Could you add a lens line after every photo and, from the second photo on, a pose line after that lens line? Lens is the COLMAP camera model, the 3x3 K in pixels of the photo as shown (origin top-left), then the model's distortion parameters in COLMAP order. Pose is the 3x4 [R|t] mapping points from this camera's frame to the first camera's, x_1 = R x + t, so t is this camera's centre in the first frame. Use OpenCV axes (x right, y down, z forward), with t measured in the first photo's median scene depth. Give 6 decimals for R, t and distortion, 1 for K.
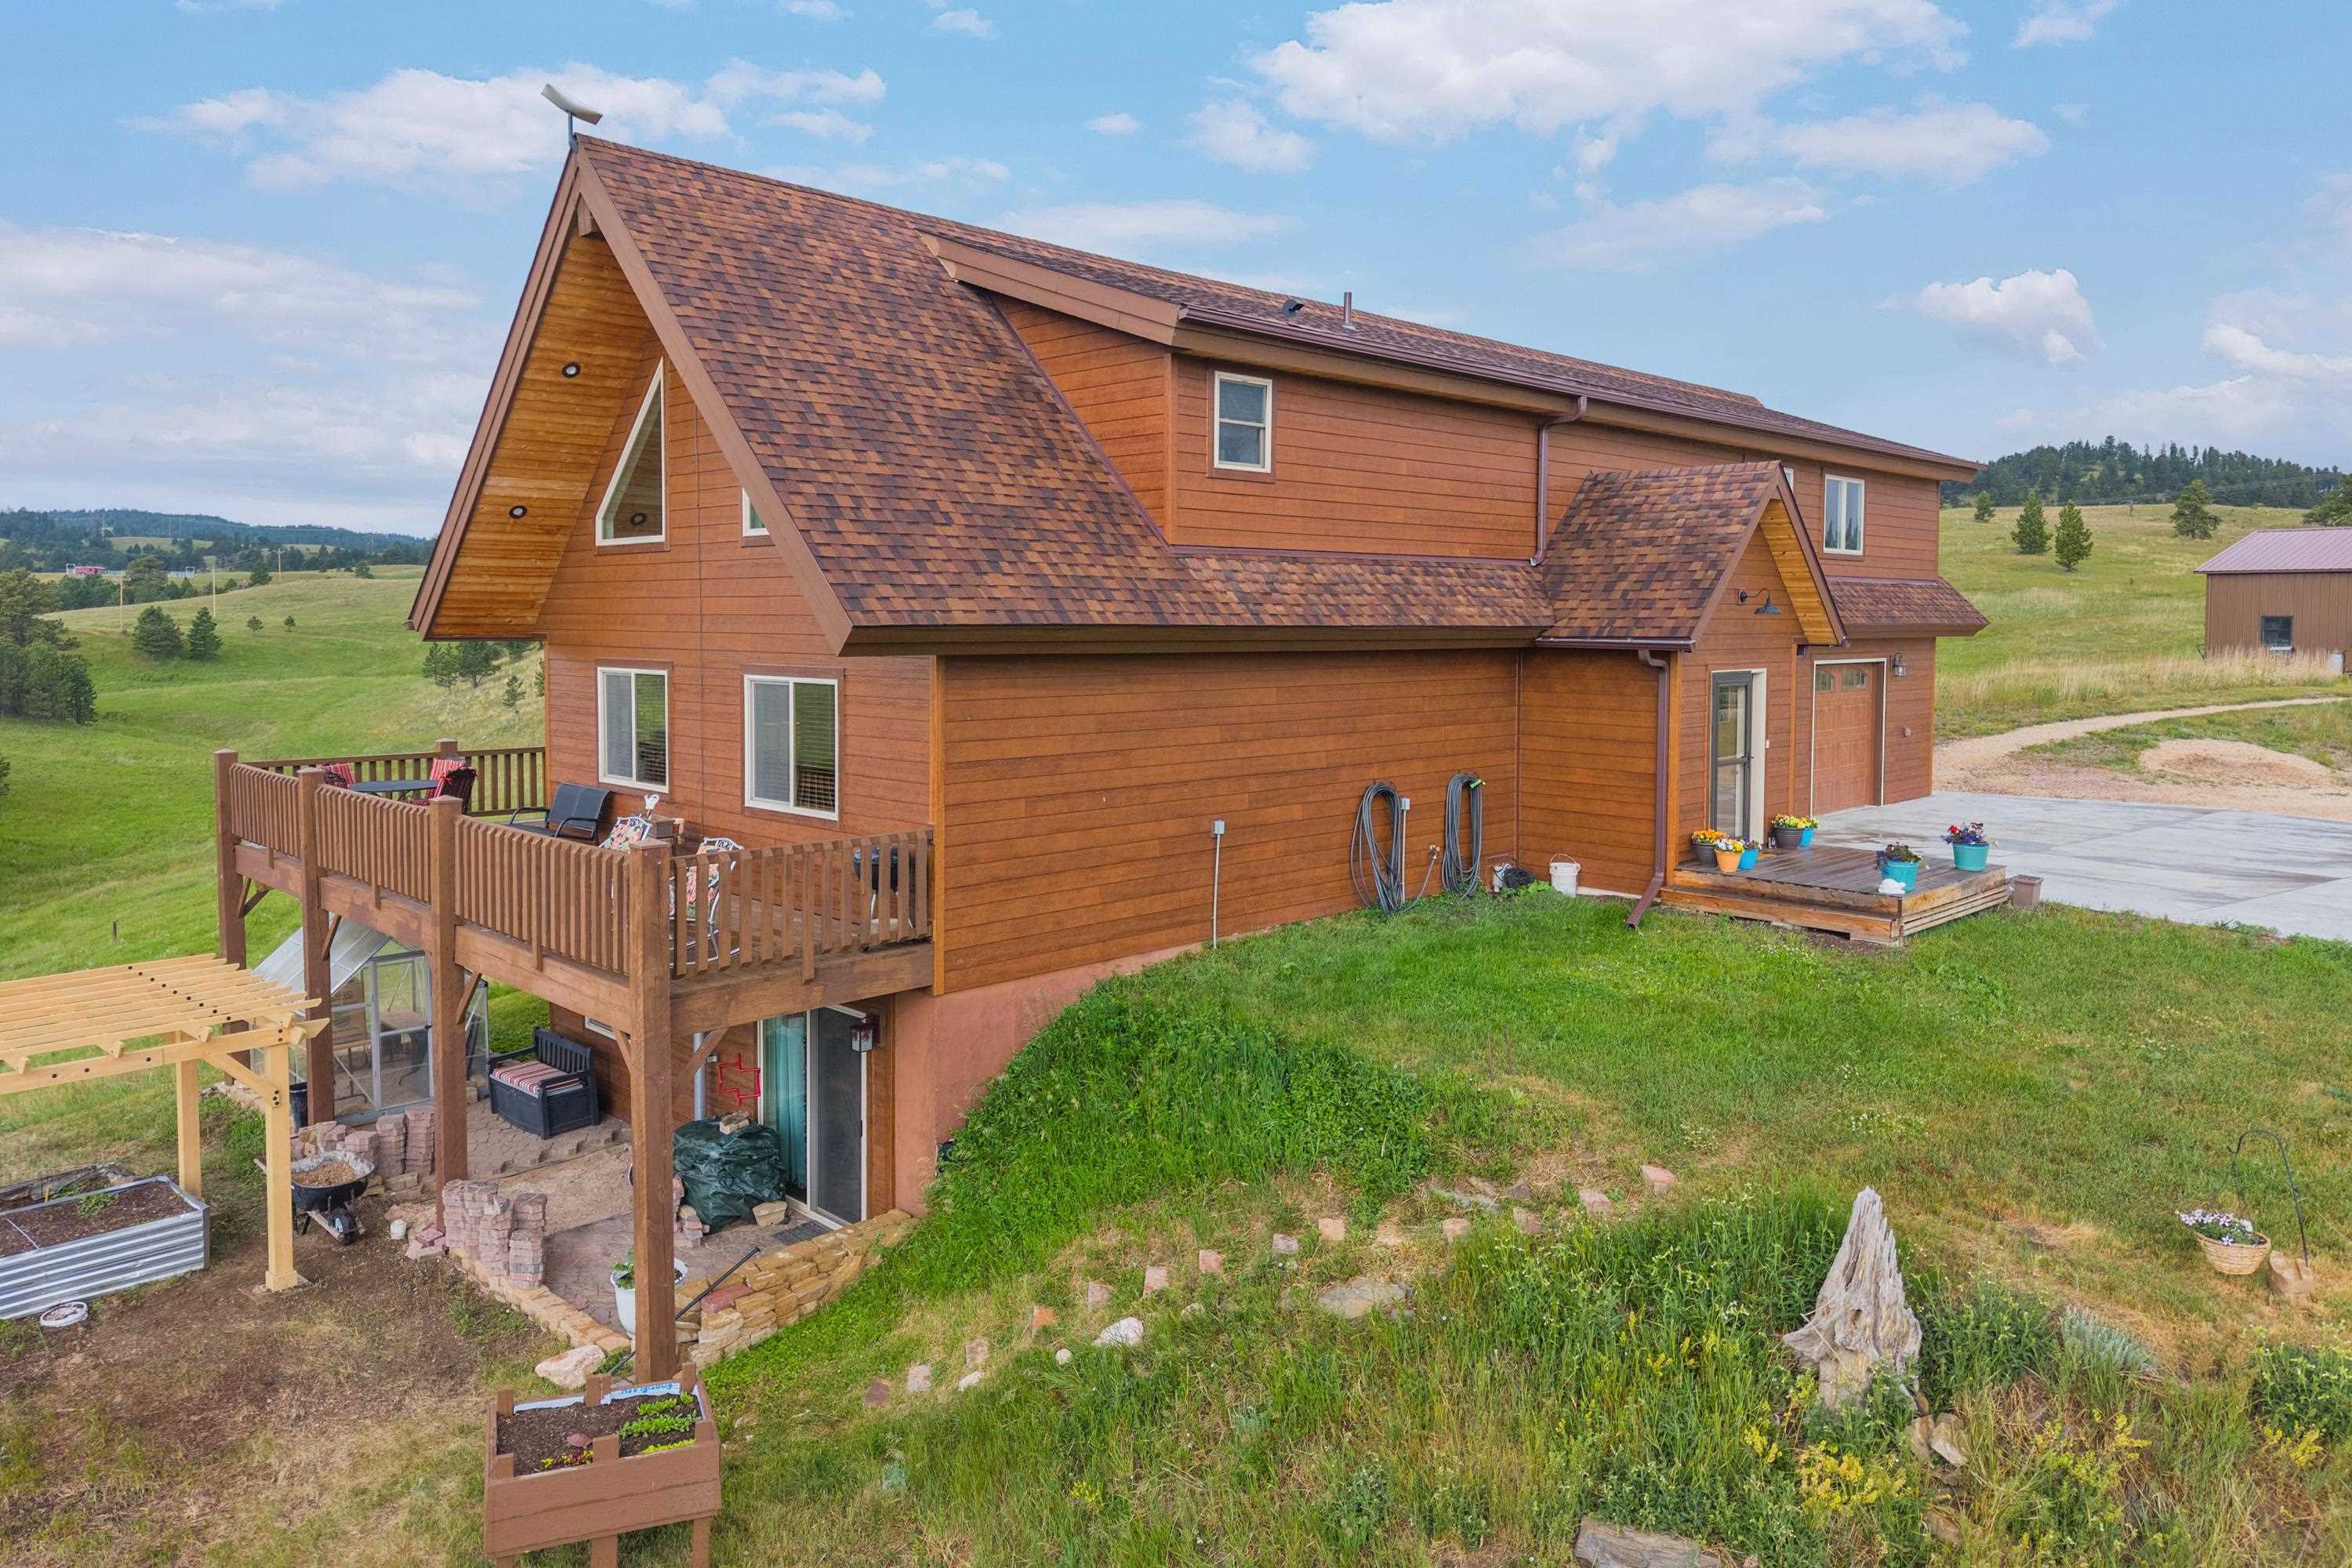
lens RADIAL K [[1573.2, 0, 1171.5], [0, 1573.2, 675.2], [0, 0, 1]] dist [0.017072, -0.003245]
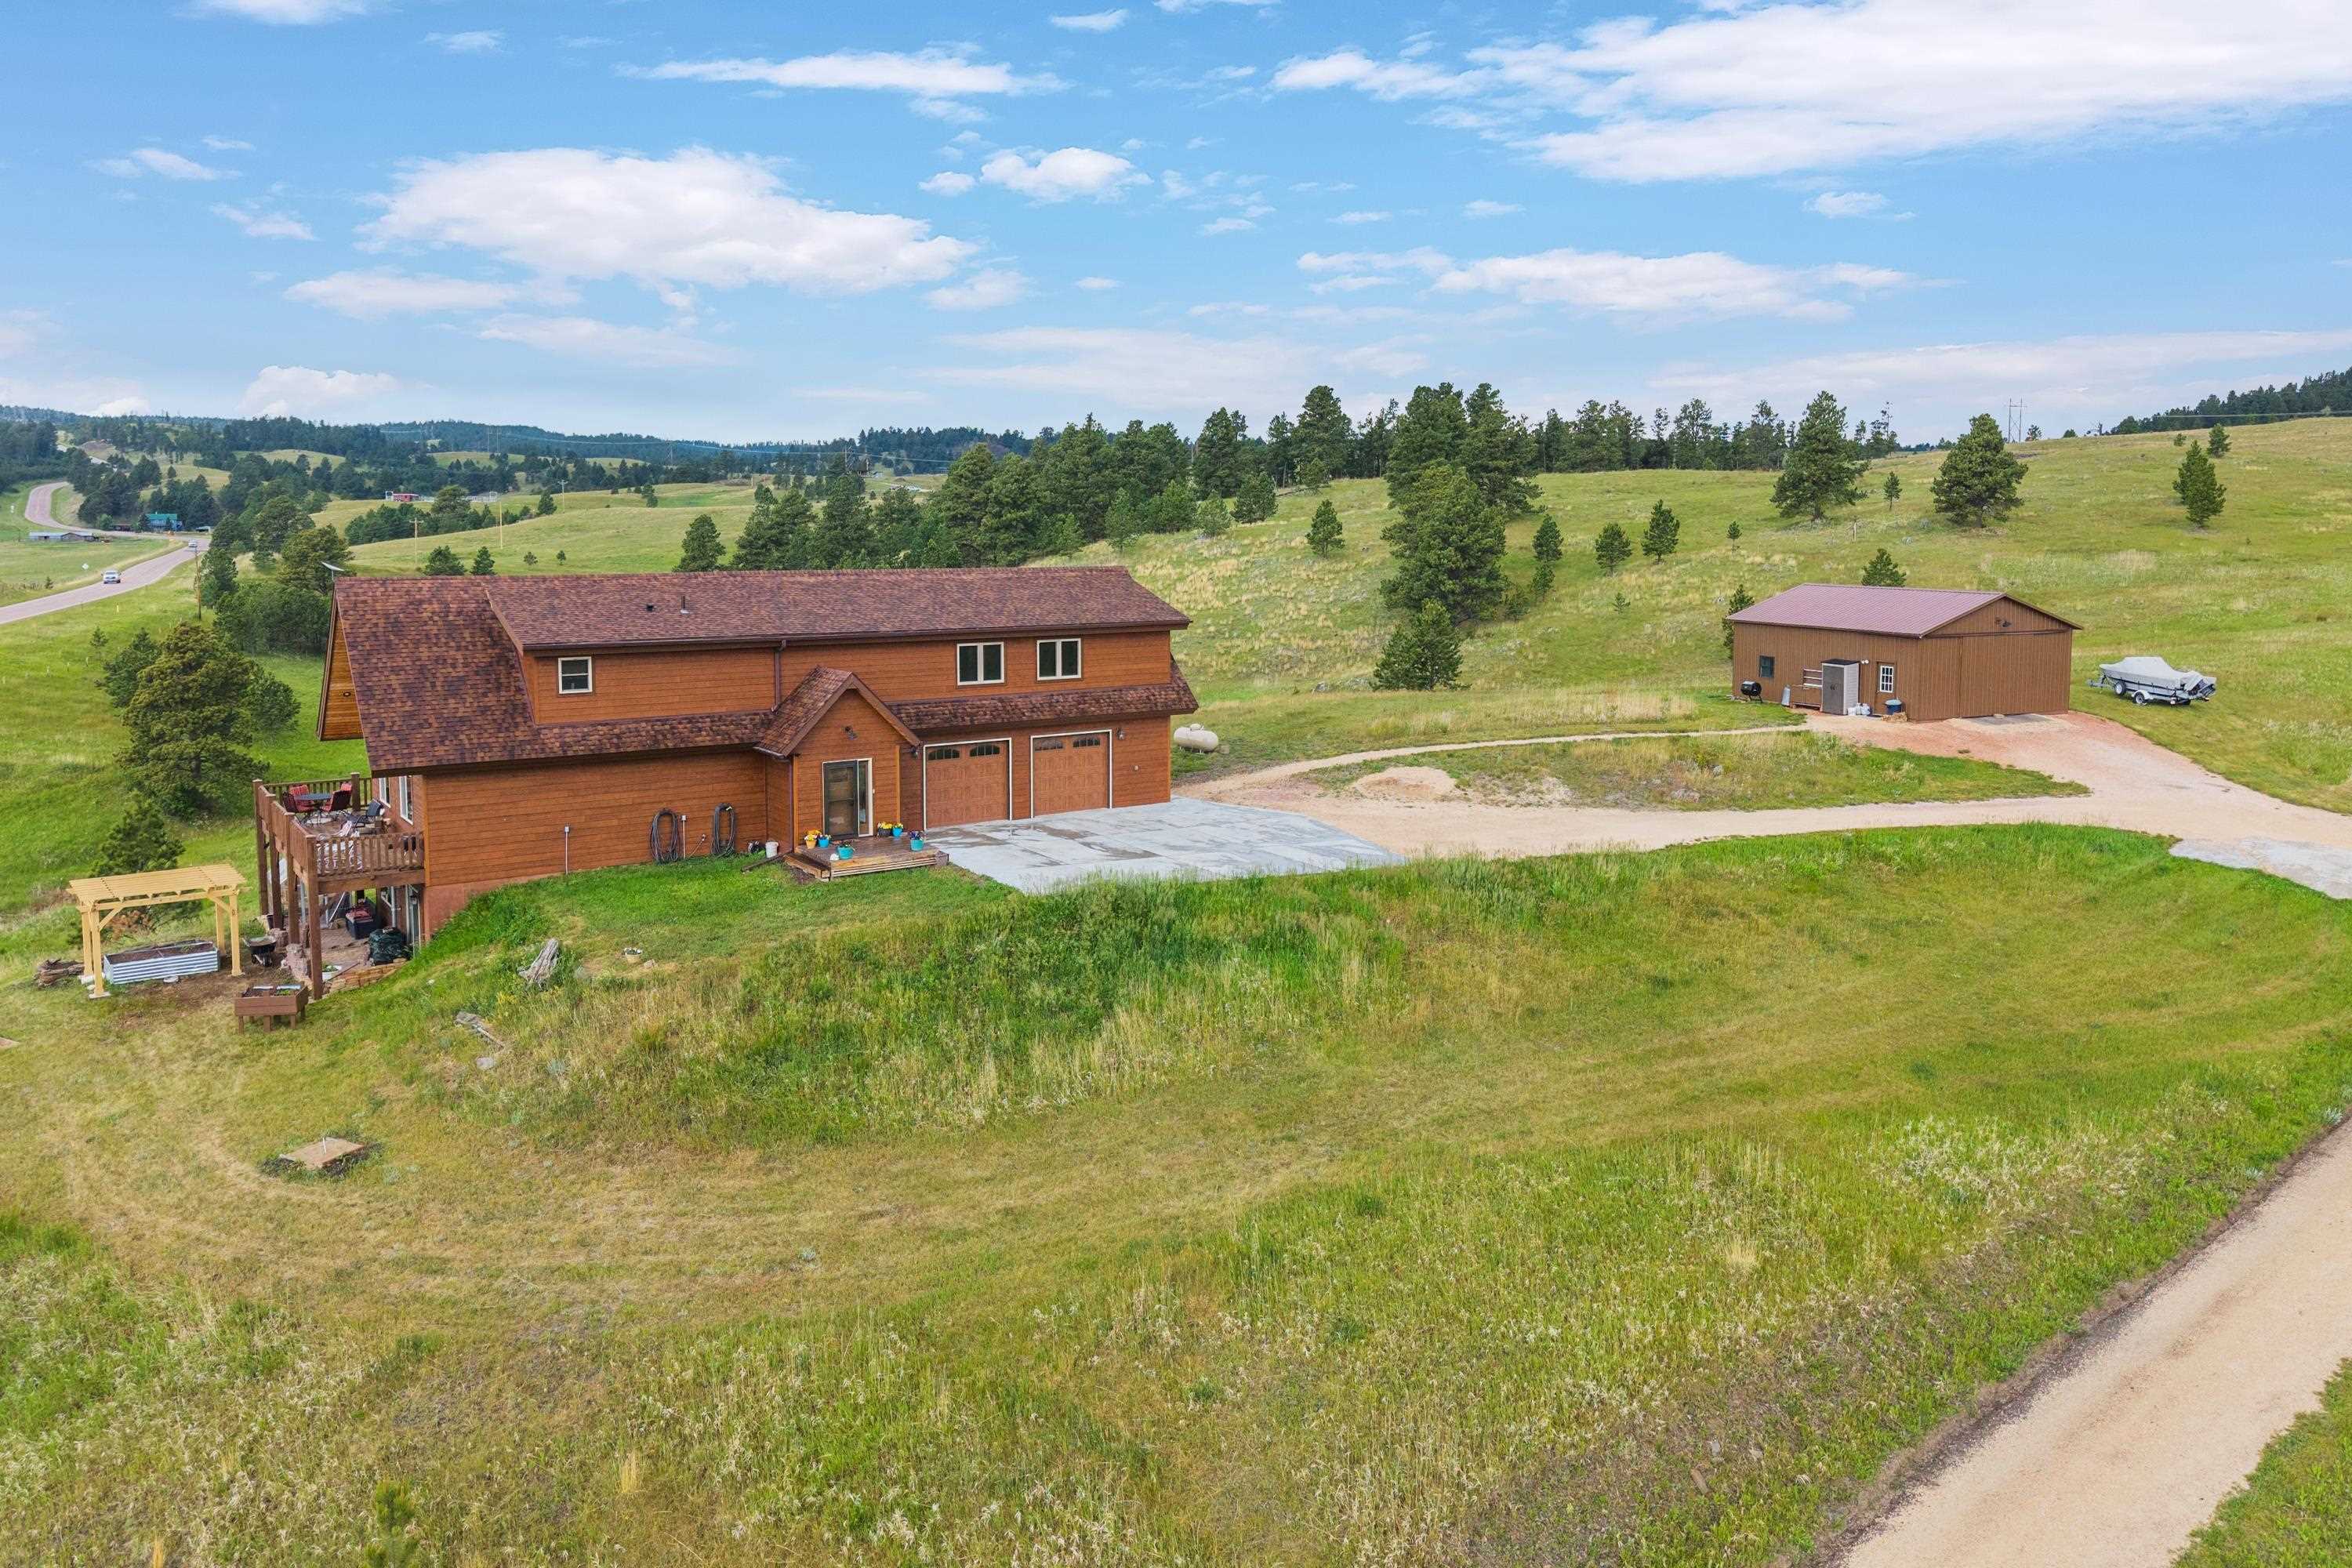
lens RADIAL K [[1695.8, 0, 1227.4], [0, 1695.8, 655.2], [0, 0, 1]] dist [0.060757, -0.107821]
pose [[0.986819, 0.011294, -0.161434, 1.668640], [-0.004433, 0.999074, 0.042794, -0.338836], [0.161768, -0.041514, 0.985955, -1.719032]]
